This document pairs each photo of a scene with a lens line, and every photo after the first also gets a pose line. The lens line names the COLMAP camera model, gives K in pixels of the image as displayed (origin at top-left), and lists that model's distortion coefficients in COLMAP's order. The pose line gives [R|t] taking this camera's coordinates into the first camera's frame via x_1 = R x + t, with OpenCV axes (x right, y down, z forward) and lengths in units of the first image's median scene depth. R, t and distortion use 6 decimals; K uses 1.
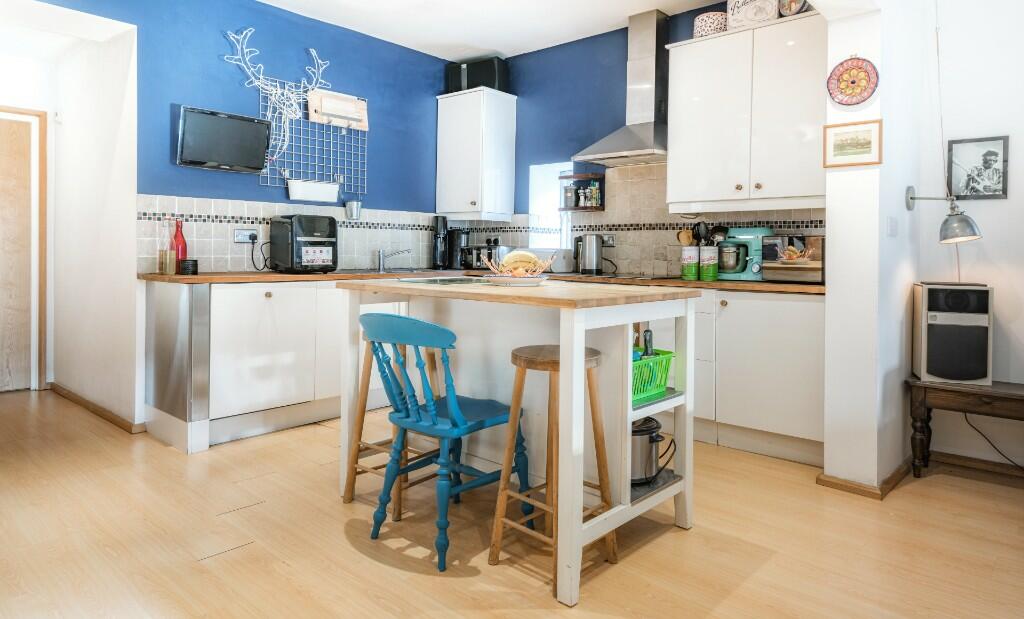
lens RADIAL K [[619.7, 0, 512.0], [0, 619.7, 309.5], [0, 0, 1]] dist [0.019933, 0.000738]
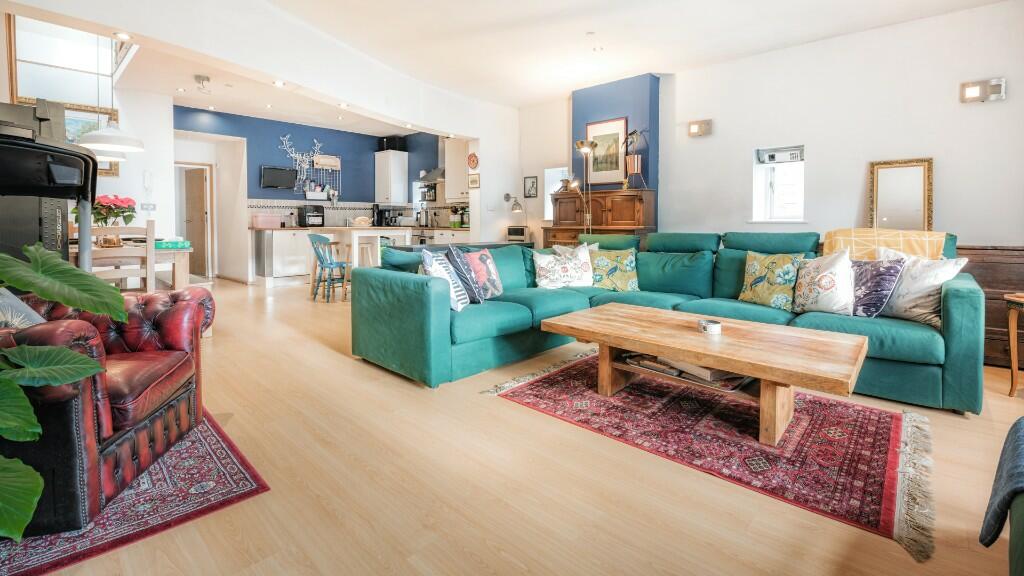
lens RADIAL K [[428.3, 0, 510.5], [0, 428.3, 274.8], [0, 0, 1]] dist [0.000121, -0.000034]
pose [[0.999839, -0.010793, -0.014319, 0.475032], [0.011150, 0.999623, 0.025082, 0.094915], [0.014043, -0.025238, 0.999583, -0.717498]]
